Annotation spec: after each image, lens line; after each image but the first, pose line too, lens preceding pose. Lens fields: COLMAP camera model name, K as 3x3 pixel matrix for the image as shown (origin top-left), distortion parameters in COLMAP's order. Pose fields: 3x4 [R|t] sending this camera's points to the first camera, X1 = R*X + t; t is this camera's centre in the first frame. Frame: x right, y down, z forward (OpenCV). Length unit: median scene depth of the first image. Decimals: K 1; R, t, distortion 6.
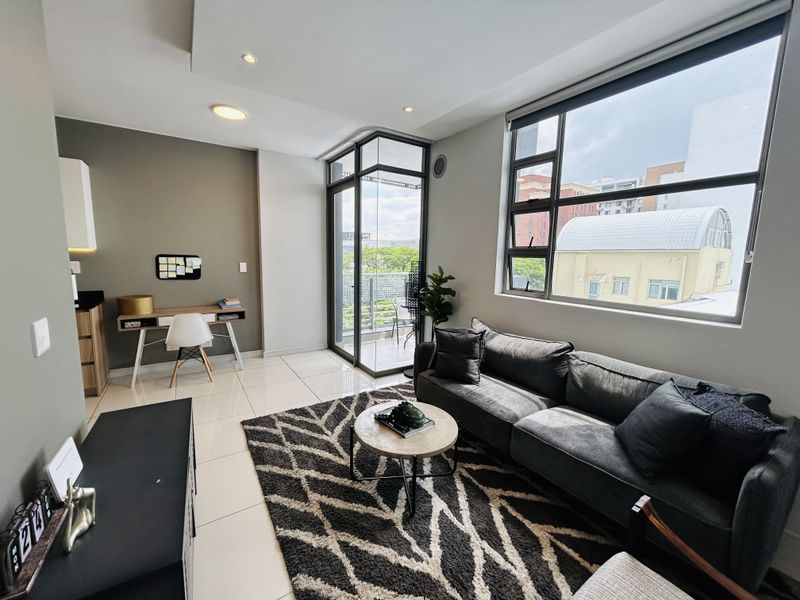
lens RADIAL K [[327.2, 0, 398.9], [0, 327.2, 298.1], [0, 0, 1]] dist [-0.000867, 0.002115]
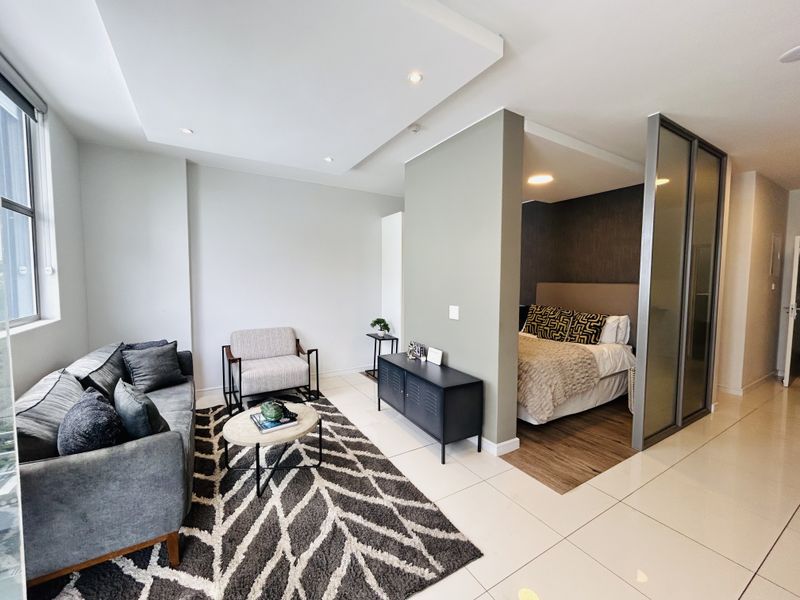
lens RADIAL K [[327.2, 0, 398.2], [0, 327.2, 297.4], [0, 0, 1]] dist [-0.000867, 0.002115]
pose [[-0.998742, -0.028430, 0.041296, -0.337450], [-0.020259, 0.982286, 0.186289, -0.197526], [-0.045861, 0.185218, -0.981627, 1.511189]]
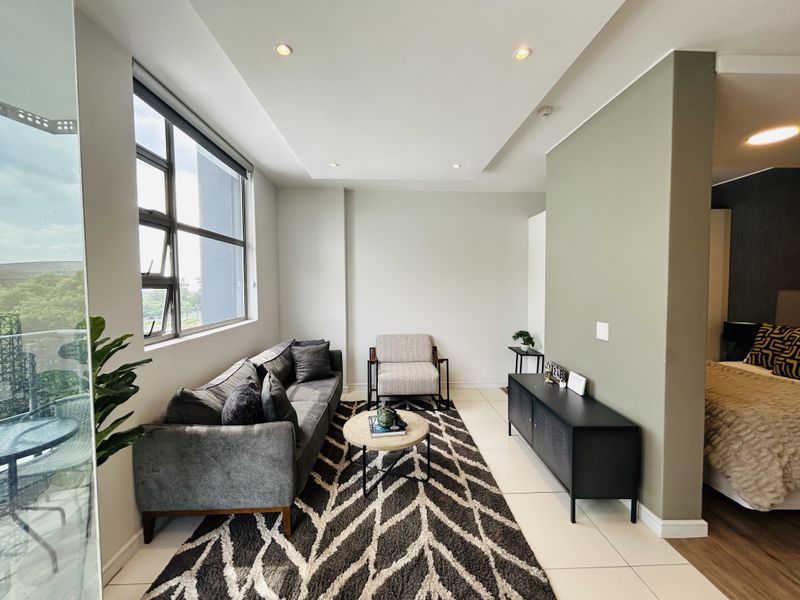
lens RADIAL K [[327.2, 0, 398.7], [0, 327.2, 297.2], [0, 0, 1]] dist [-0.000867, 0.002115]
pose [[-0.853739, -0.036250, 0.519438, -0.466264], [0.056523, 0.985227, 0.161656, -0.204518], [-0.517624, 0.167373, -0.839078, 1.420532]]
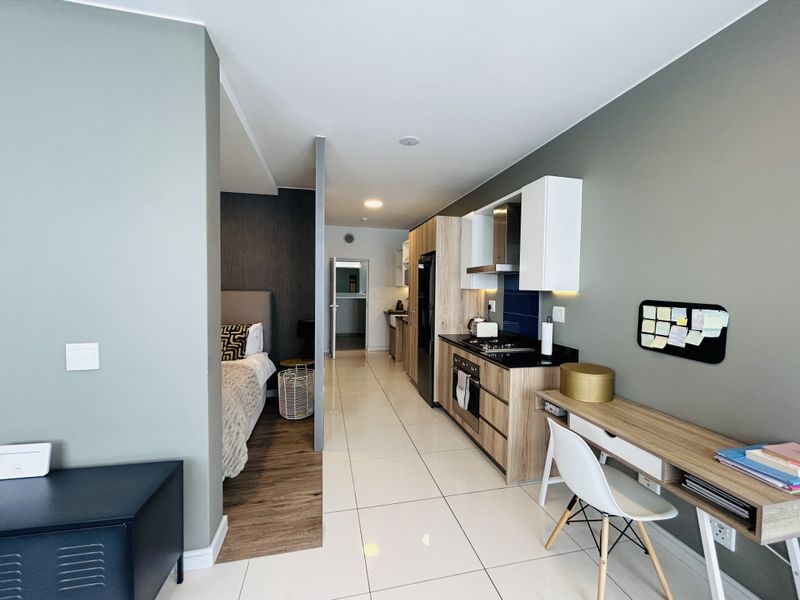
lens RADIAL K [[327.2, 0, 395.2], [0, 327.2, 297.6], [0, 0, 1]] dist [-0.000867, 0.002115]
pose [[-0.348912, 0.009137, -0.937111, -0.146142], [-0.141266, 0.988014, 0.062230, -0.155719], [0.926447, 0.154094, -0.343439, 1.102905]]
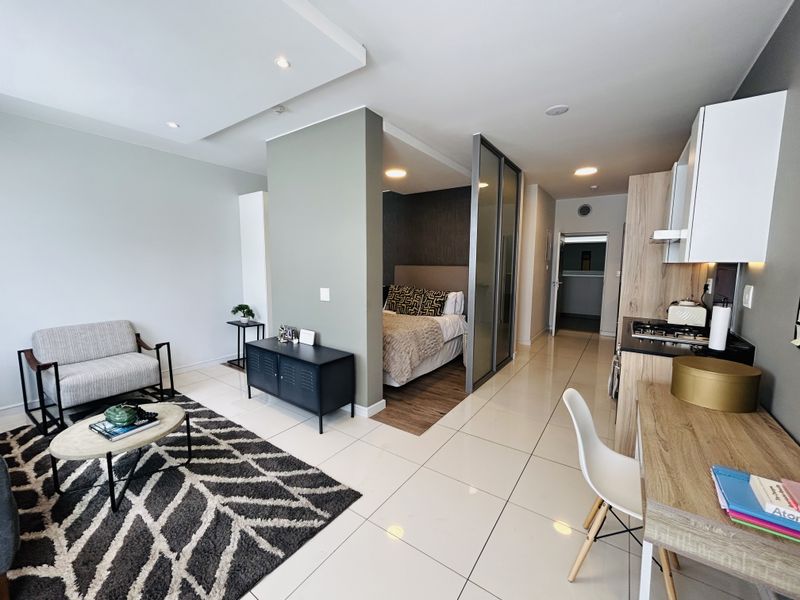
lens RADIAL K [[327.2, 0, 397.0], [0, 327.2, 297.0], [0, 0, 1]] dist [-0.000867, 0.002115]
pose [[-0.931473, 0.013341, -0.363566, -0.297359], [-0.071093, 0.973387, 0.217860, -0.209375], [0.356797, 0.228778, -0.905735, 1.580234]]
